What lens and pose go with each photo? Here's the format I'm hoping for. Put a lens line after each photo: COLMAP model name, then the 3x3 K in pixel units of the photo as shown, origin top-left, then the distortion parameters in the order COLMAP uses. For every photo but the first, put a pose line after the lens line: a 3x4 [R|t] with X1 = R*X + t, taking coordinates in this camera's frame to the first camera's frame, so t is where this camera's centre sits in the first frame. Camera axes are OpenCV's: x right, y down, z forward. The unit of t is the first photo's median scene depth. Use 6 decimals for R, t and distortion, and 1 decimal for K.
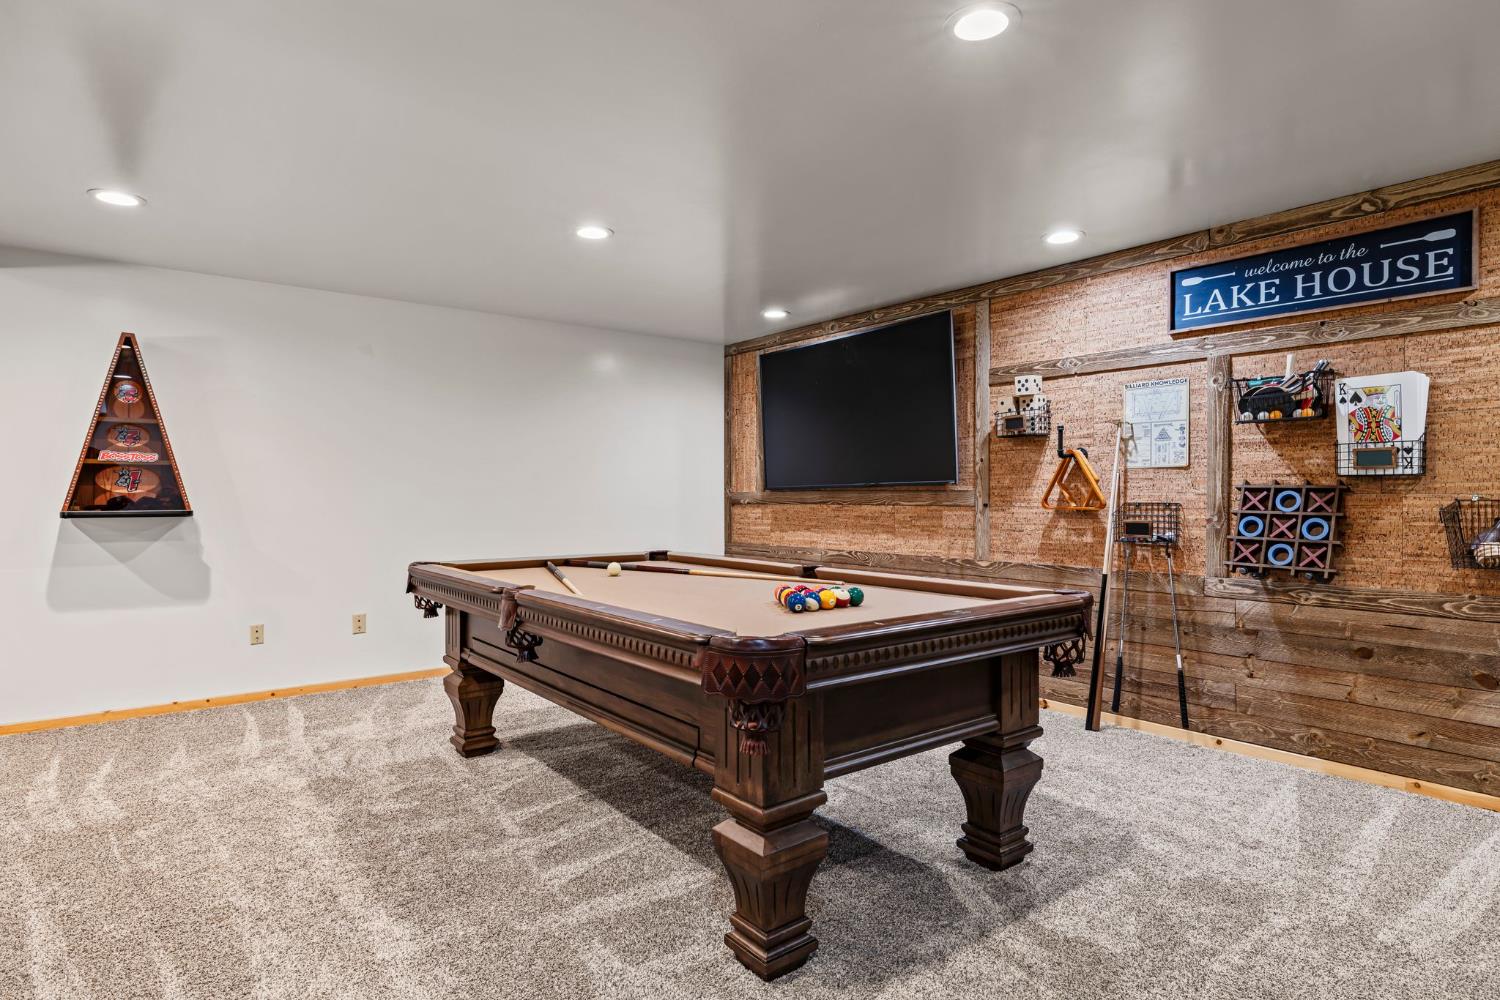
lens RADIAL K [[830.7, 0, 752.7], [0, 830.7, 501.6], [0, 0, 1]] dist [0.002335, -0.000059]
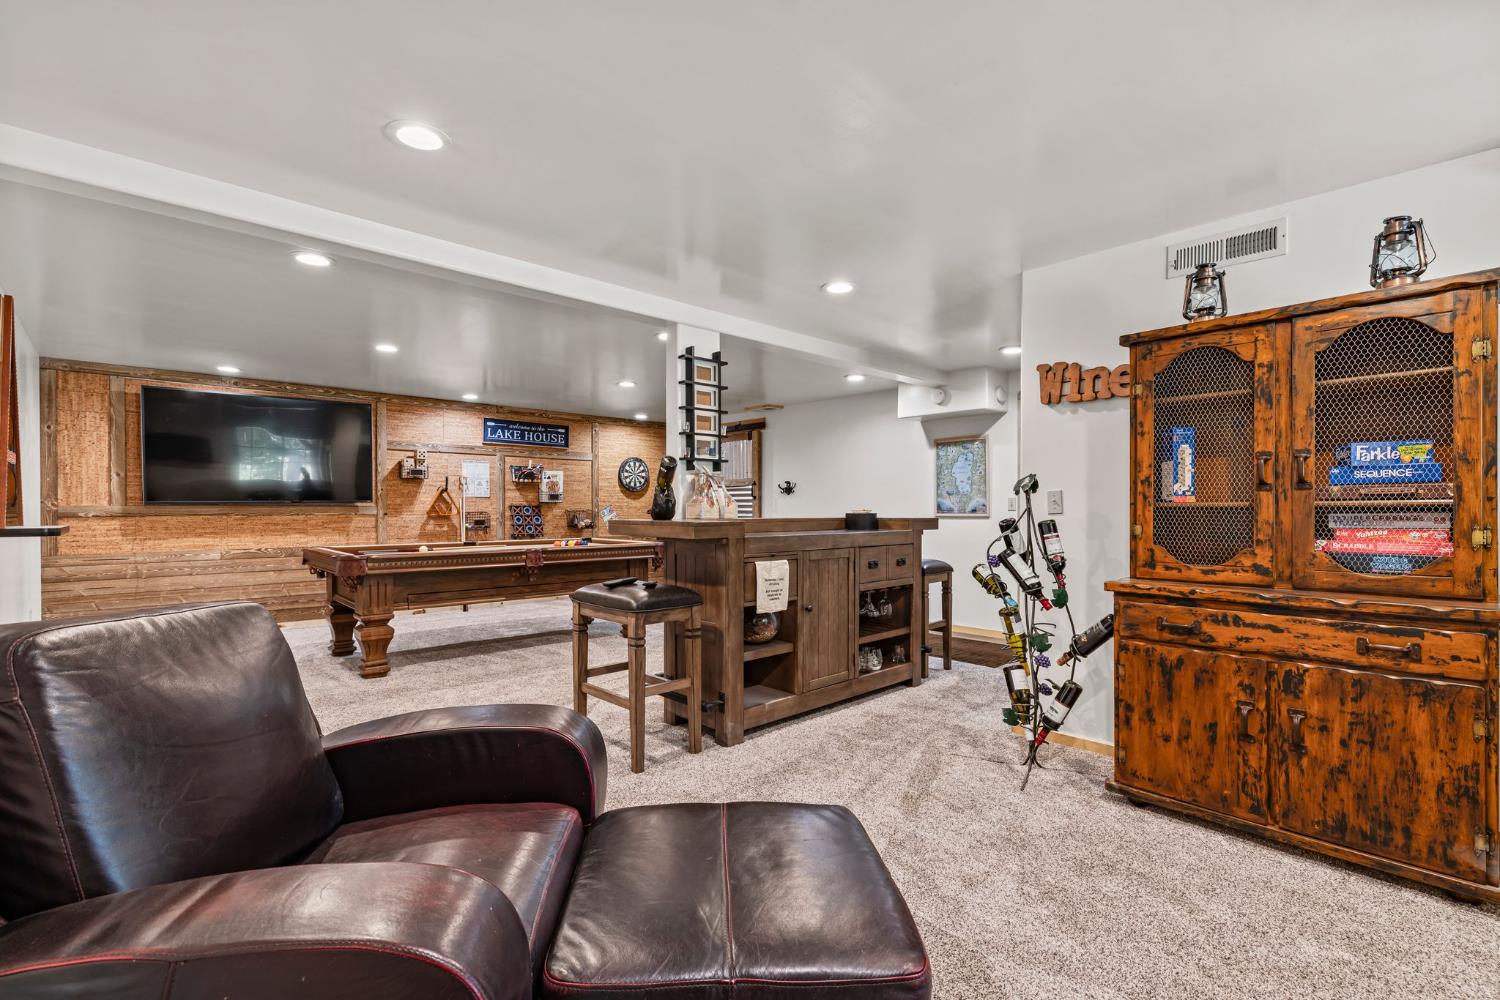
lens RADIAL K [[647.2, 0, 749.2], [0, 647.2, 515.2], [0, 0, 1]] dist [-0.005259, 0.002928]
pose [[-0.083712, -0.009115, 0.996448, -1.474553], [0.009254, 0.999908, 0.009924, 0.000317], [-0.996447, 0.010052, -0.083620, 0.381198]]
